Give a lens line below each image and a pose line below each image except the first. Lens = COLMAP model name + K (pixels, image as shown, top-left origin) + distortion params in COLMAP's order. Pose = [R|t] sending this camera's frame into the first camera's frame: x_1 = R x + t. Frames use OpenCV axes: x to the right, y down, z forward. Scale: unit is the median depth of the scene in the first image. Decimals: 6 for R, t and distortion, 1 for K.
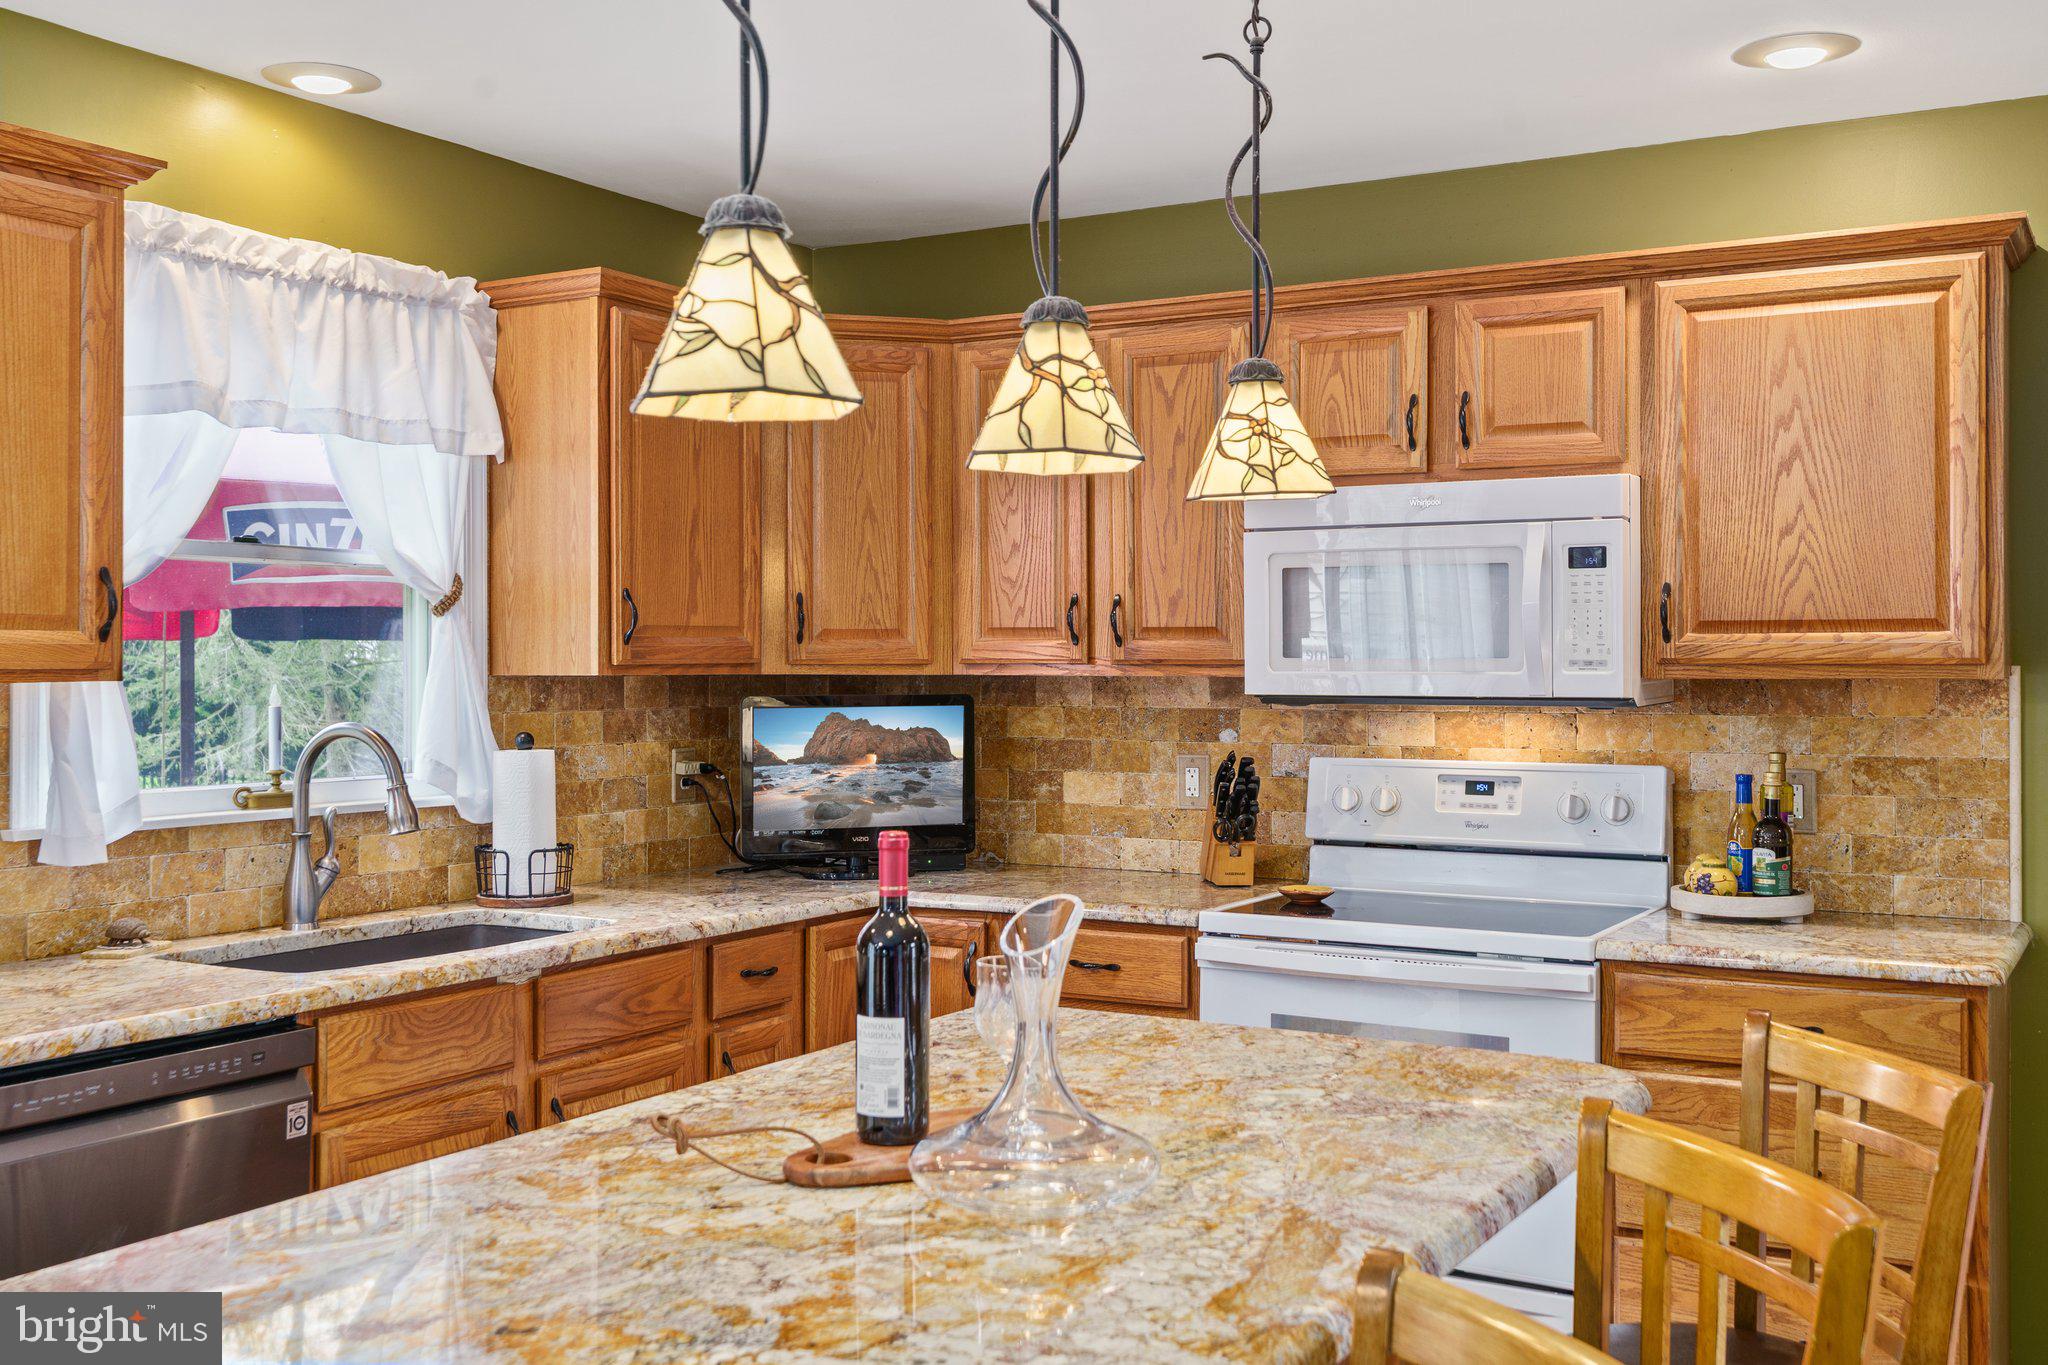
lens RADIAL K [[2020.0, 0, 1019.9], [0, 2020.0, 646.2], [0, 0, 1]] dist [0.009239, 0.006765]
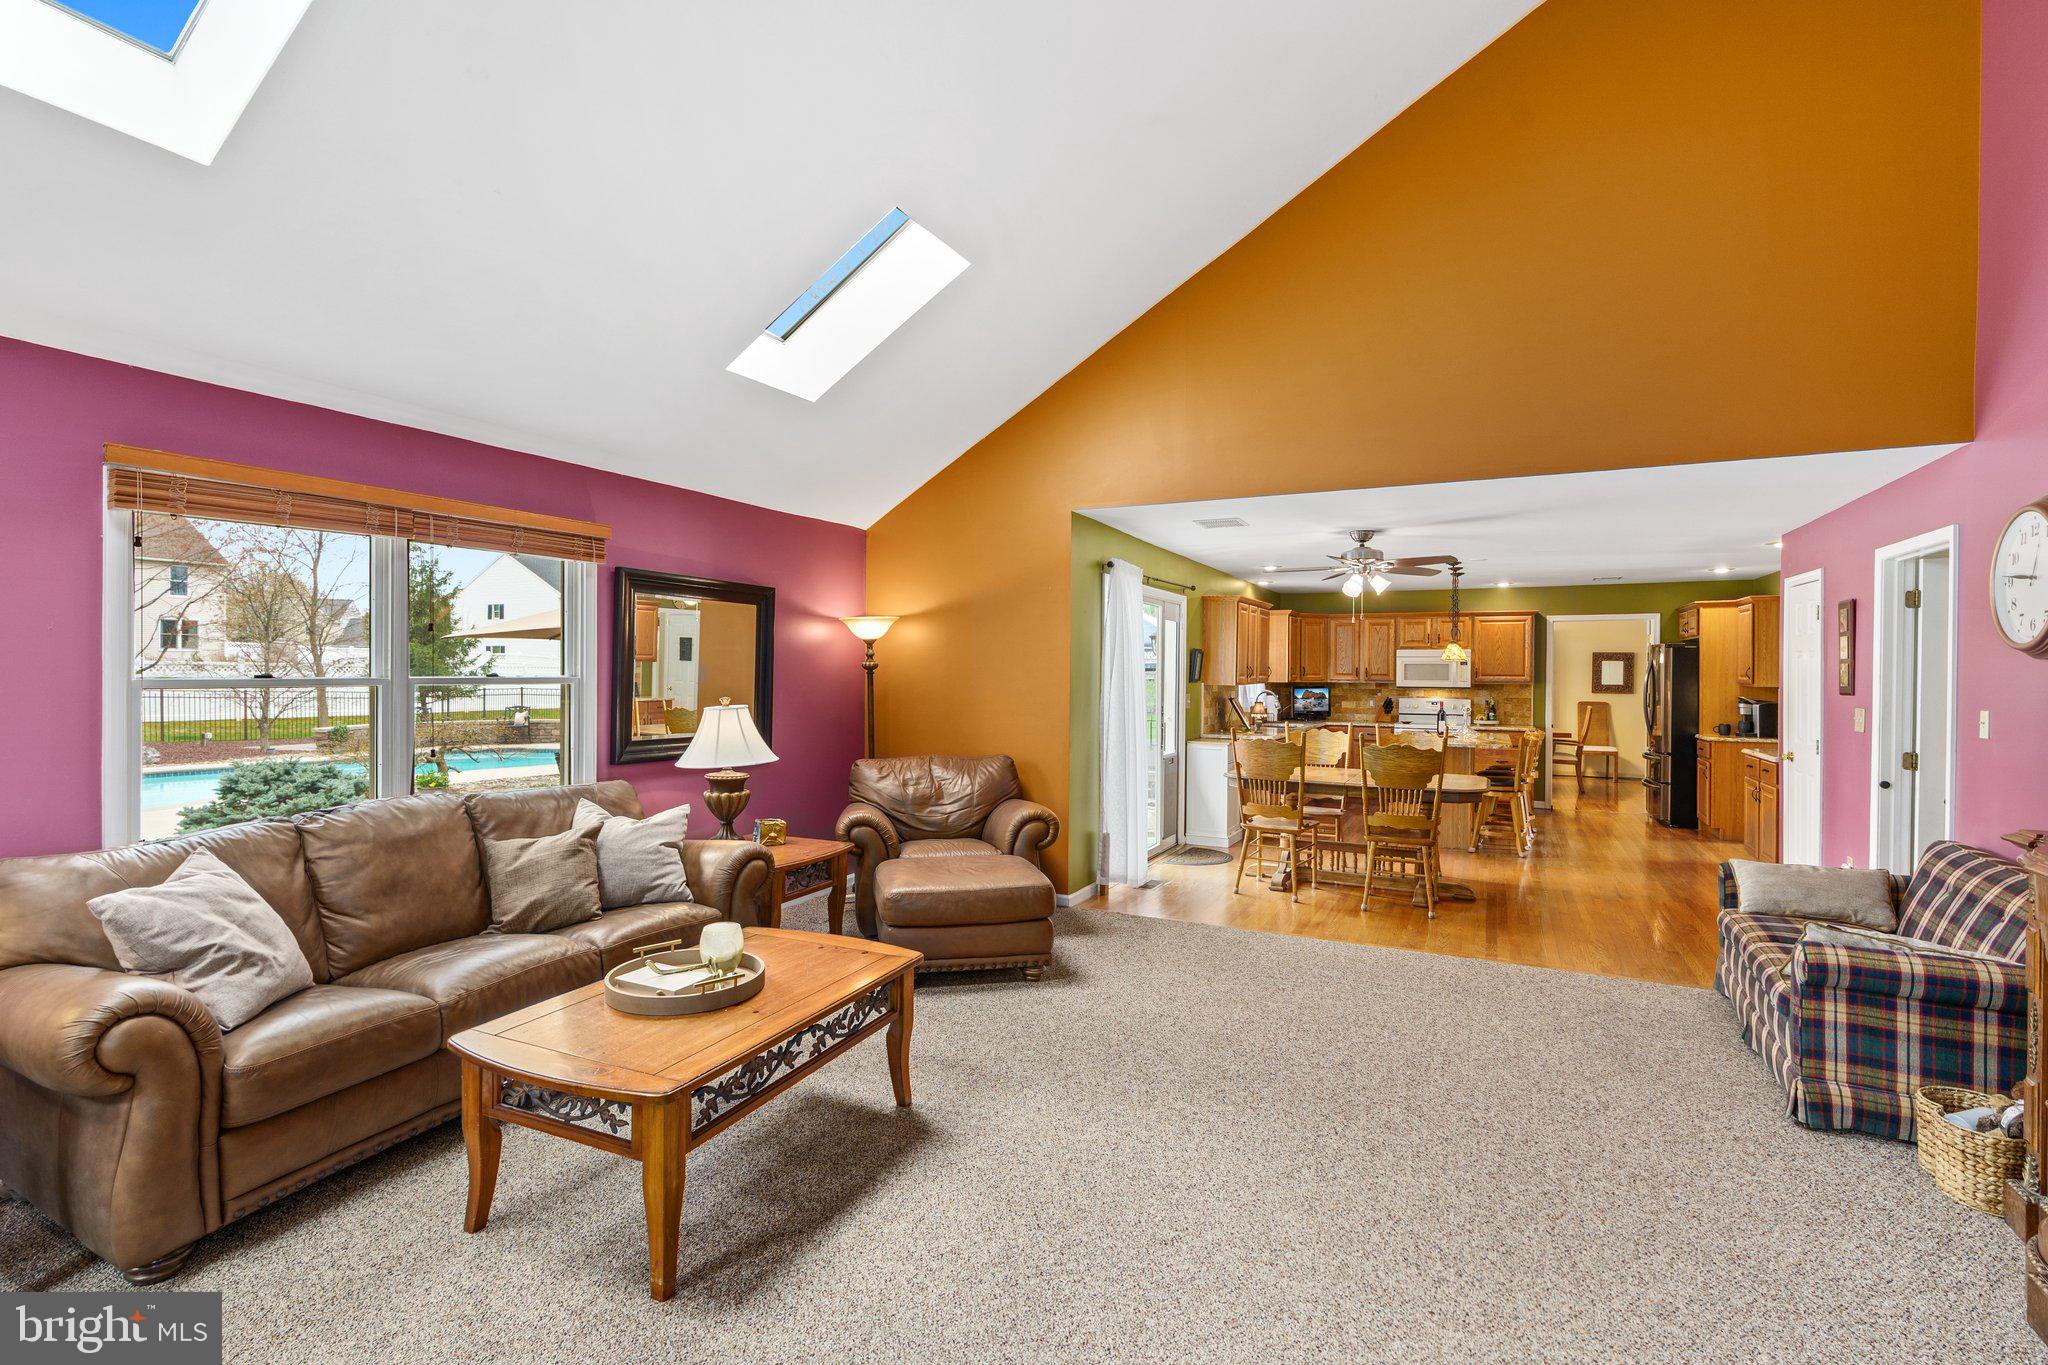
lens RADIAL K [[941.7, 0, 1022.1], [0, 941.7, 672.1], [0, 0, 1]] dist [-0.003230, -0.000060]
pose [[0.997630, 0.007254, 0.068425, -1.125677], [-0.007860, 0.999932, 0.008583, -0.029930], [-0.068359, -0.009101, 0.997619, -1.559620]]
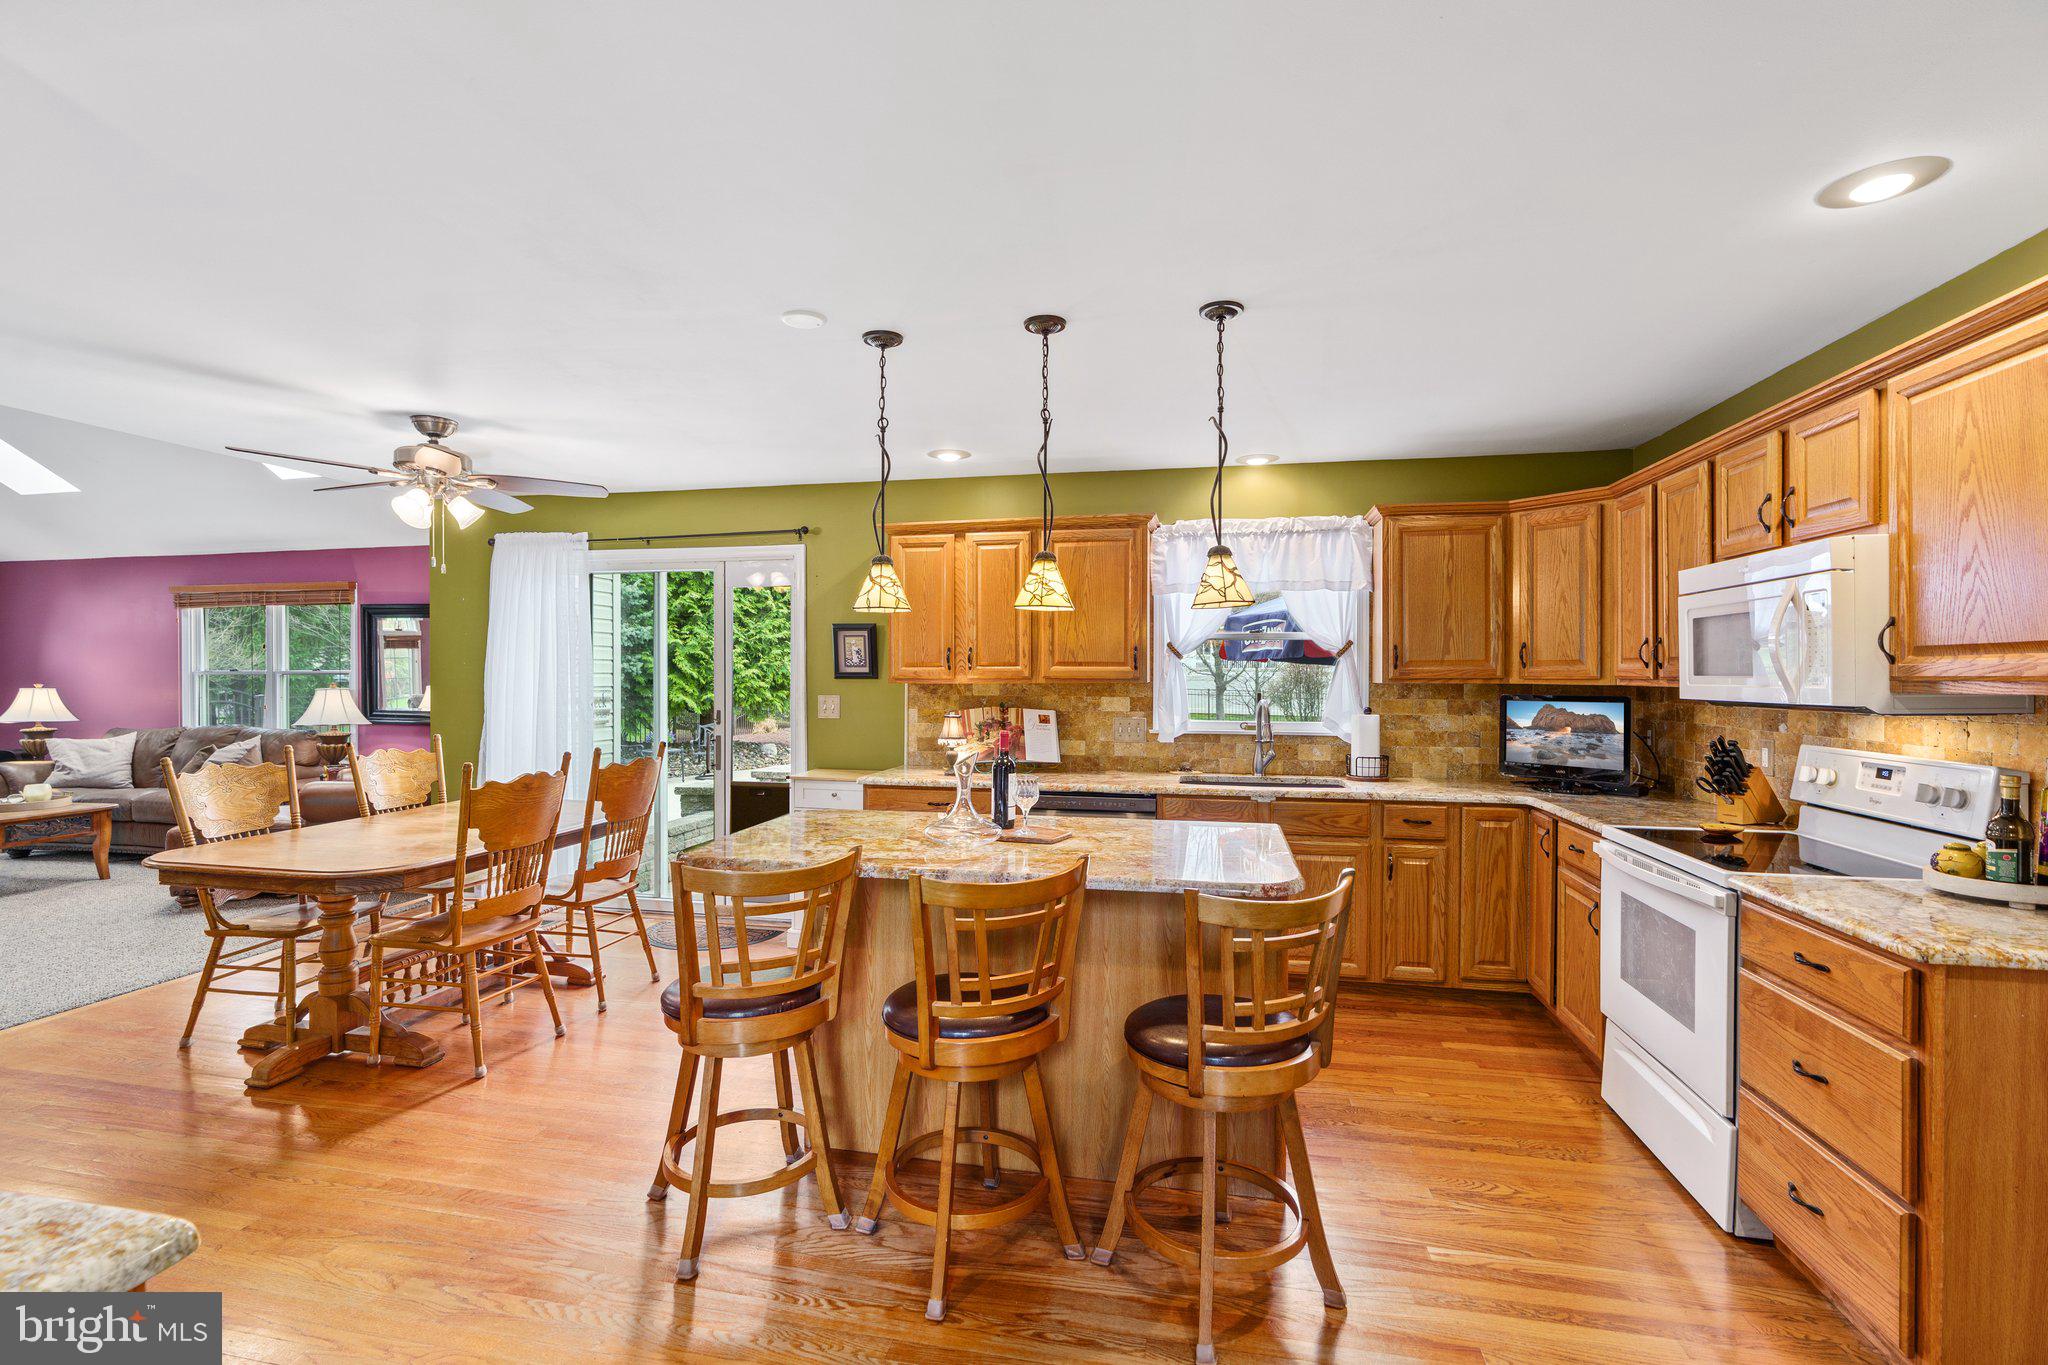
lens RADIAL K [[932.3, 0, 1016.9], [0, 932.3, 679.0], [0, 0, 1]] dist [-0.003050, 0.000558]
pose [[0.313979, 0.004628, -0.949419, 0.660687], [0.005064, 0.999966, 0.006549, 0.001012], [0.949416, -0.006864, 0.313945, 0.280515]]
